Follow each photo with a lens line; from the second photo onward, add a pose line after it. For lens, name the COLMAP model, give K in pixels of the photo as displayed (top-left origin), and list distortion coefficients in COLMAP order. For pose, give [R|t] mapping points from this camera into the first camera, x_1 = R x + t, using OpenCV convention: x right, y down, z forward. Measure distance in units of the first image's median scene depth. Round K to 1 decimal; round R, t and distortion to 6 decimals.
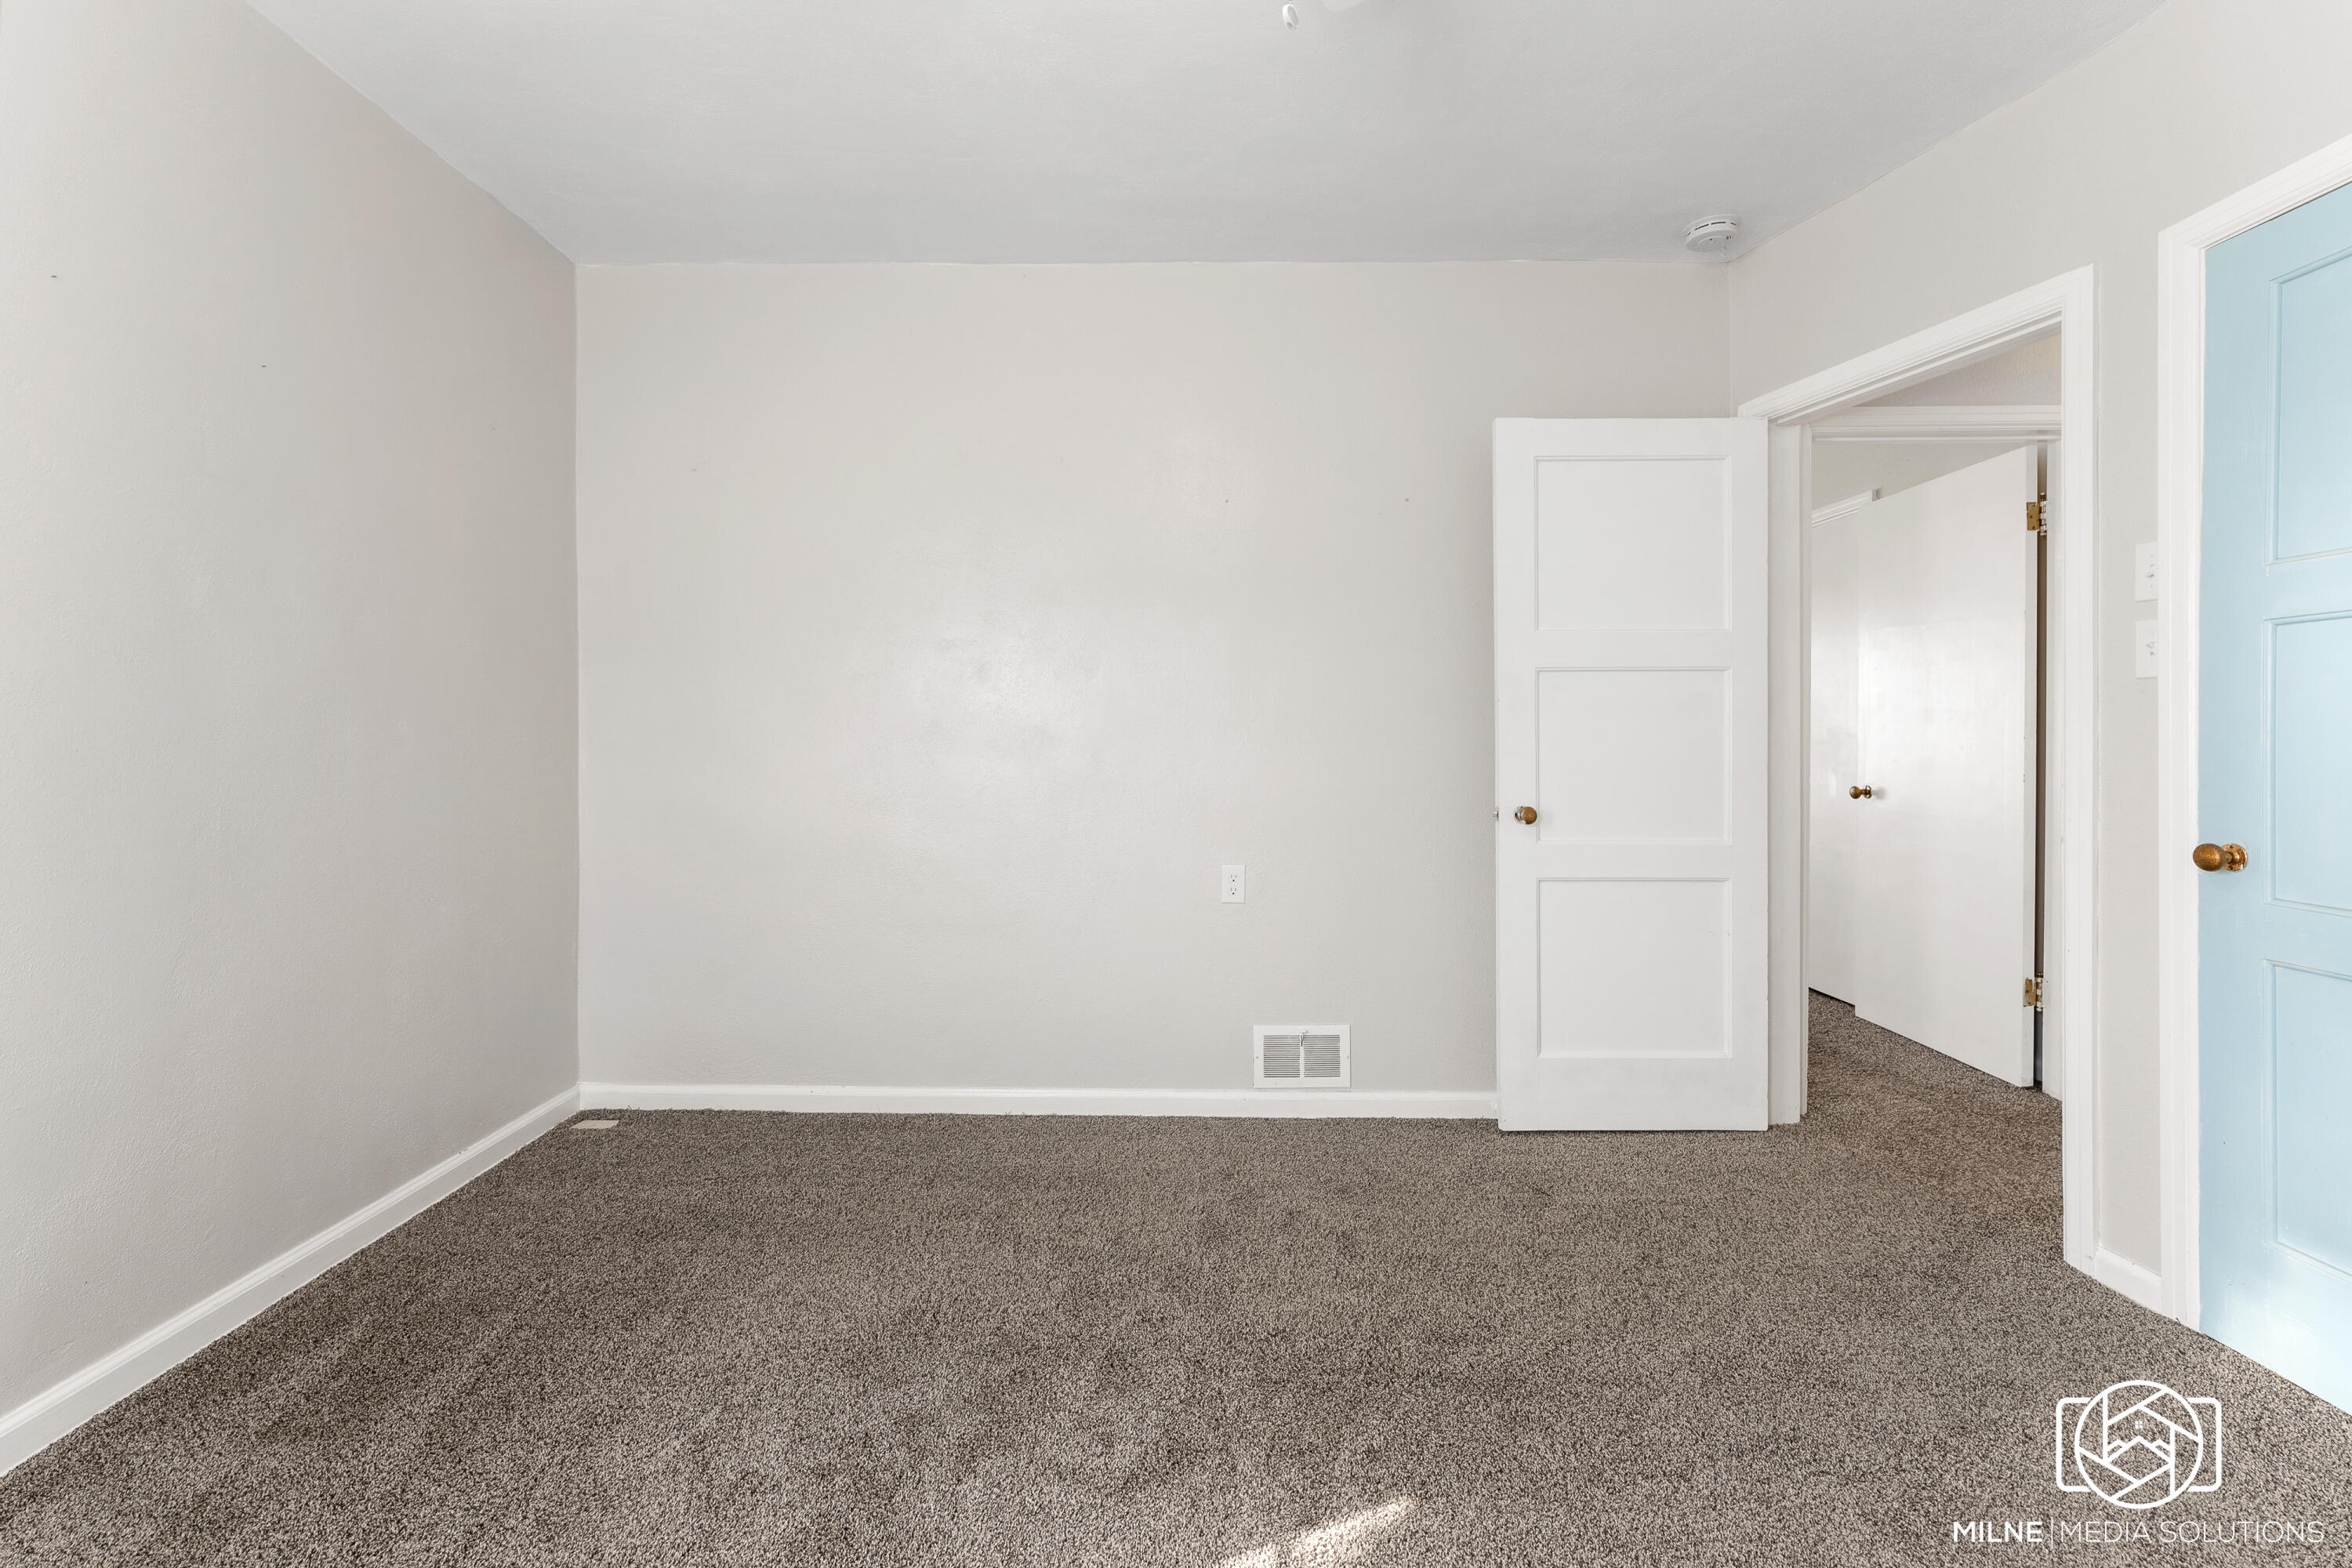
lens RADIAL K [[1032.4, 0, 1171.9], [0, 1032.4, 743.7], [0, 0, 1]] dist [-0.000642, -0.000081]
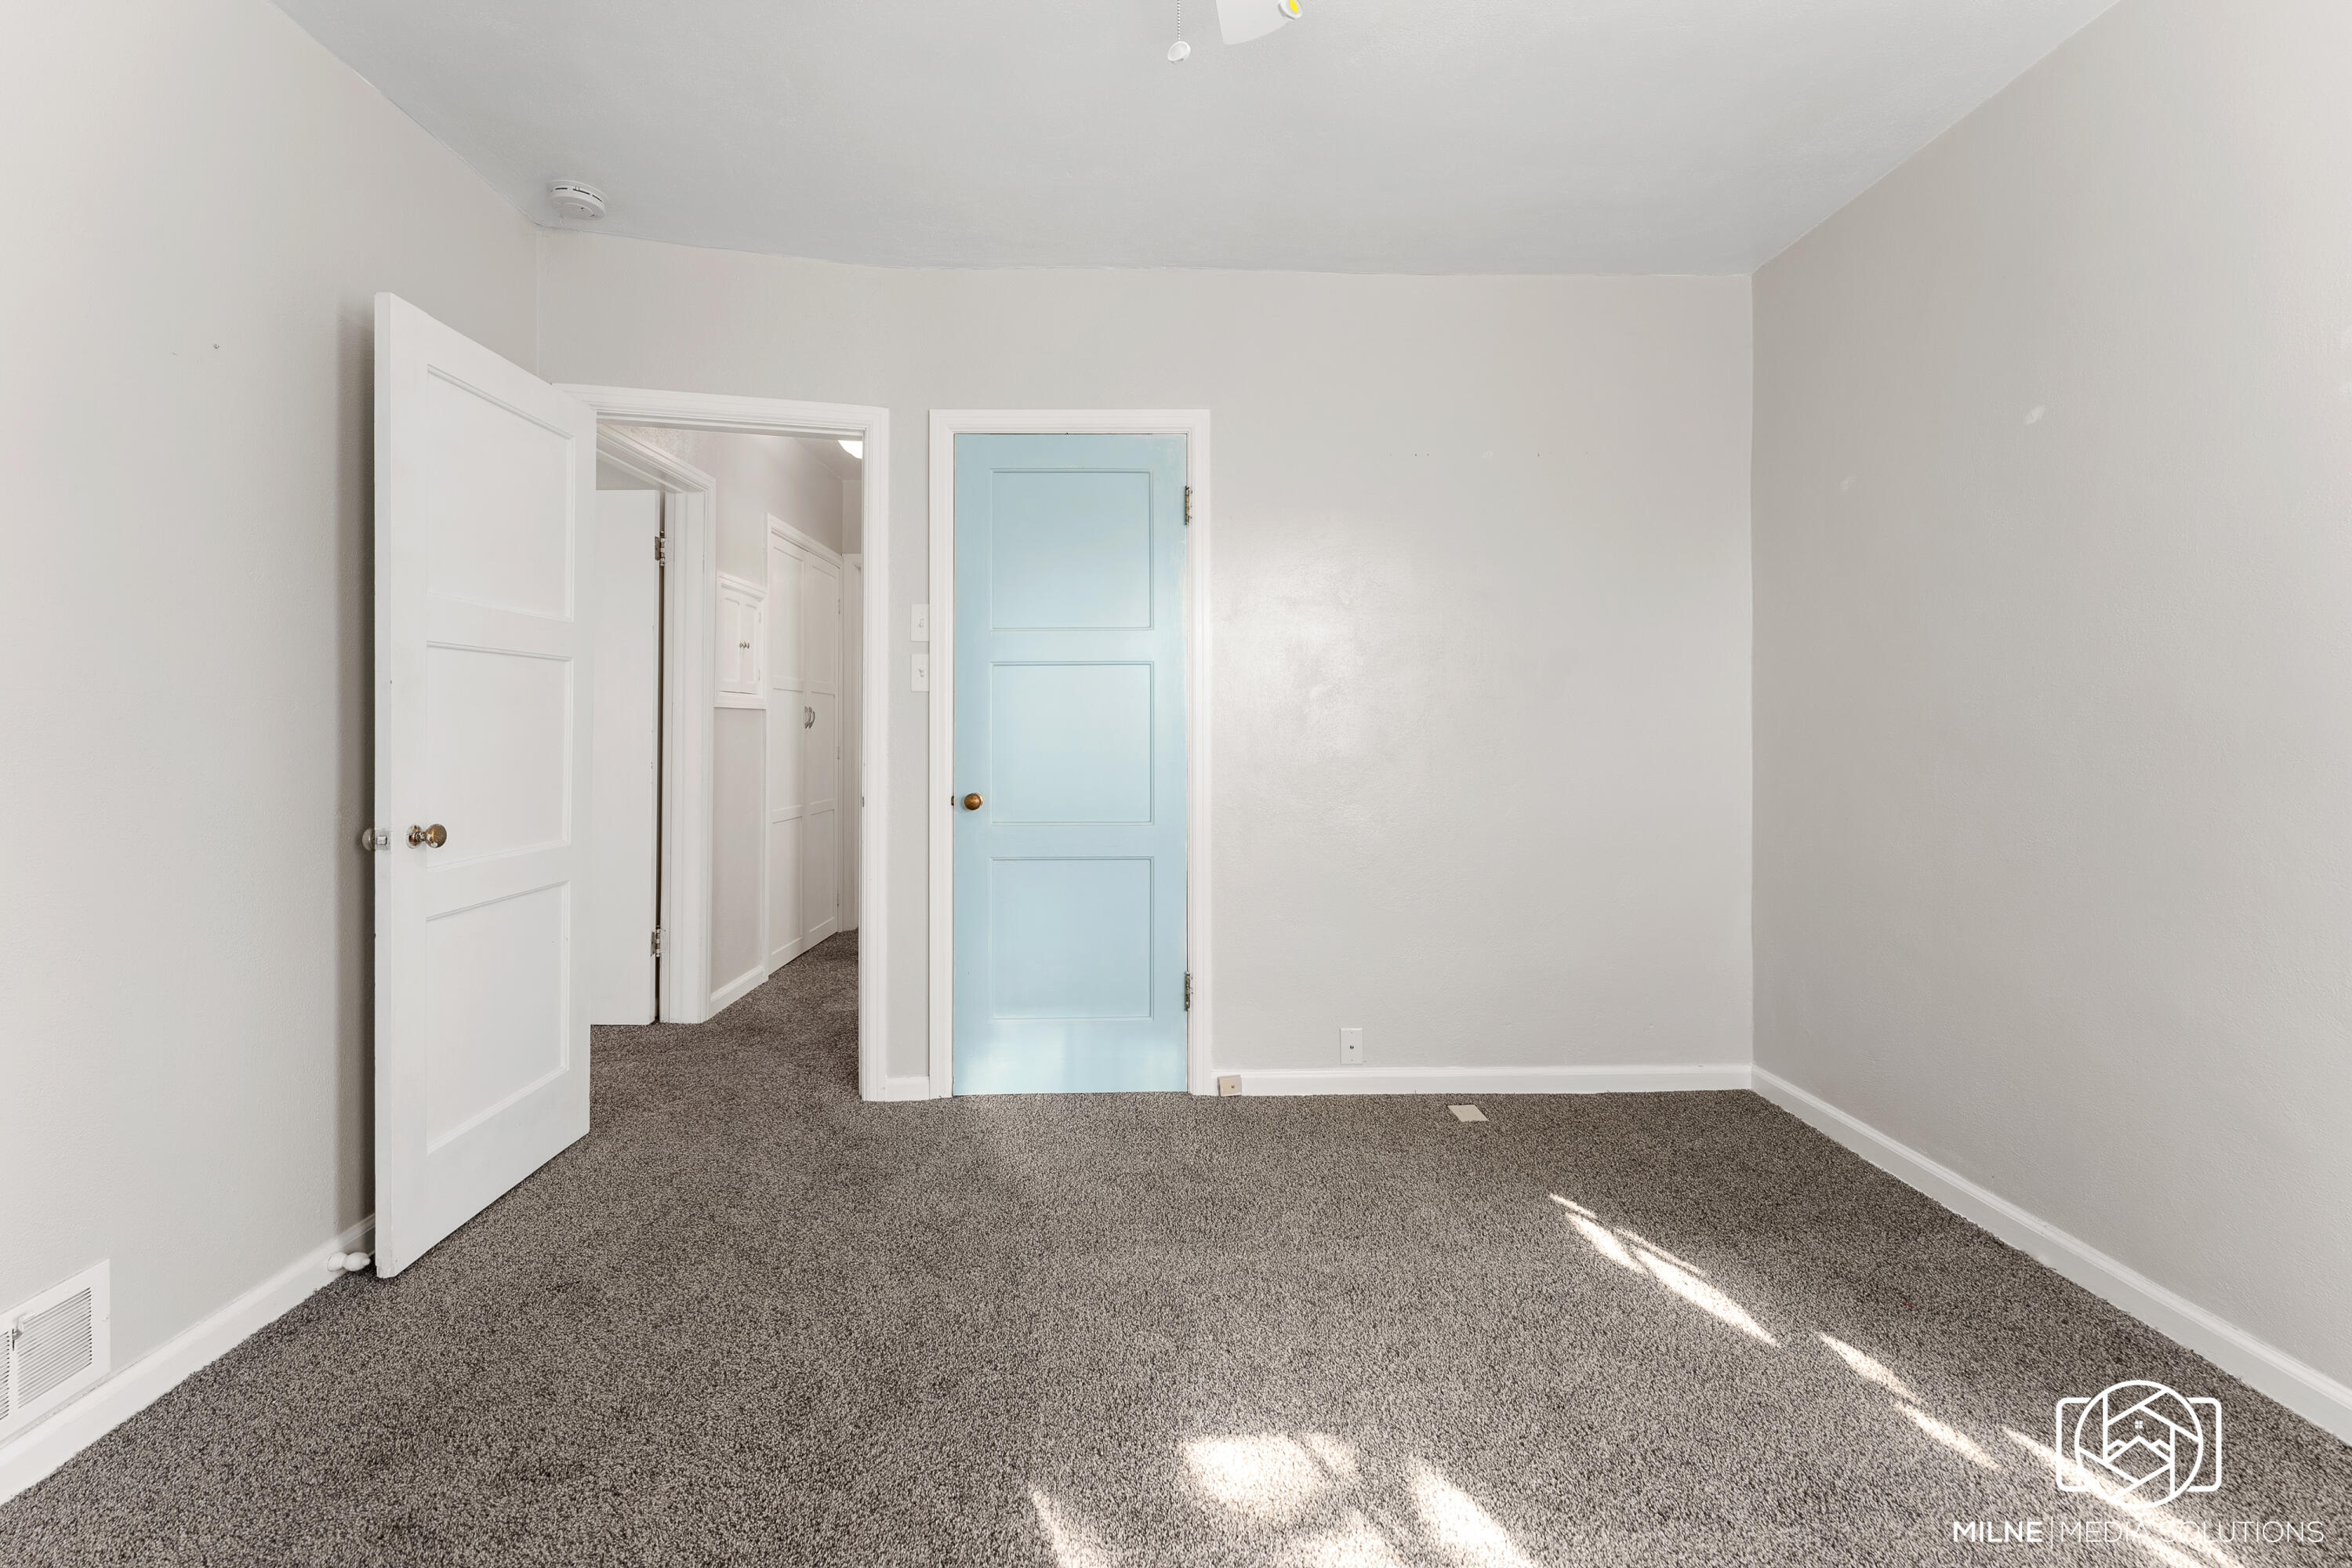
lens RADIAL K [[1031.0, 0, 1163.3], [0, 1031.0, 722.3], [0, 0, 1]] dist [0.000459, 0.000116]
pose [[-0.038166, 0.005432, 0.999257, -0.432094], [0.011666, 0.999919, -0.004990, -0.004033], [-0.999203, 0.011467, -0.038226, 0.491562]]
